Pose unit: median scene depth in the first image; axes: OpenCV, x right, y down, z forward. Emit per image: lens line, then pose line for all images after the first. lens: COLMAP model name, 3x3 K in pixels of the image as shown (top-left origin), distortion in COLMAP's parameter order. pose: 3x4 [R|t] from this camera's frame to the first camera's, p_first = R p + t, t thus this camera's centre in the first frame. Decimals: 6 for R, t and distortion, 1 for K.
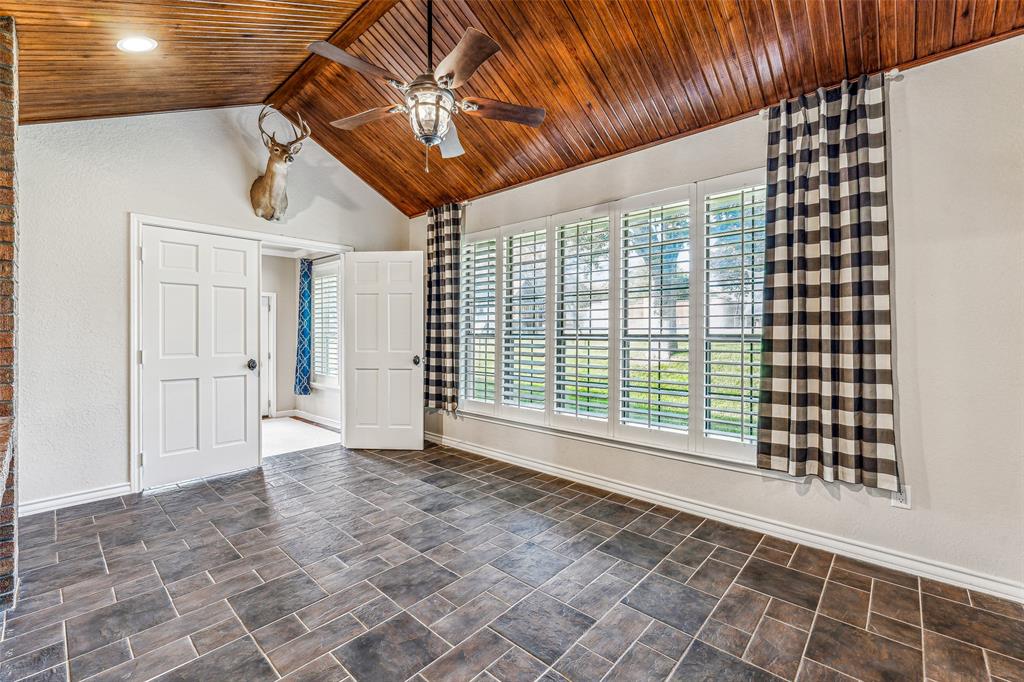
lens RADIAL K [[423.3, 0, 512.0], [0, 423.3, 341.0], [0, 0, 1]] dist [0.000360, -0.000021]
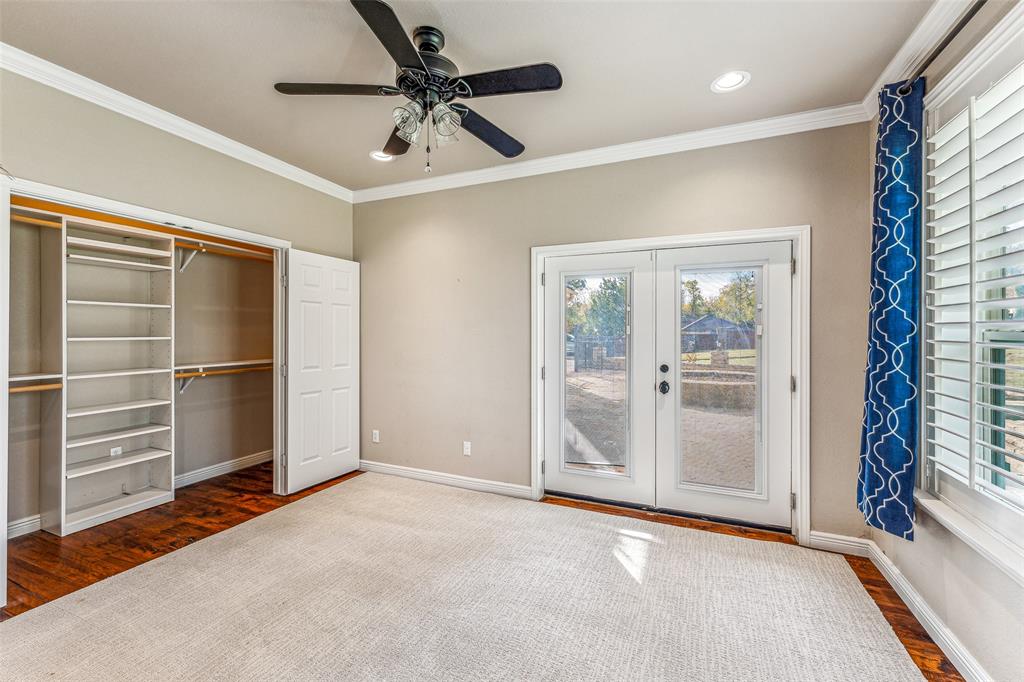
lens RADIAL K [[417.3, 0, 511.3], [0, 417.3, 337.3], [0, 0, 1]] dist [0.001871, 0.000145]
pose [[0.330542, -0.002838, -0.943787, -0.297101], [-0.008161, 0.999949, -0.005865, -0.006969], [0.943756, 0.009641, 0.330502, 0.642191]]
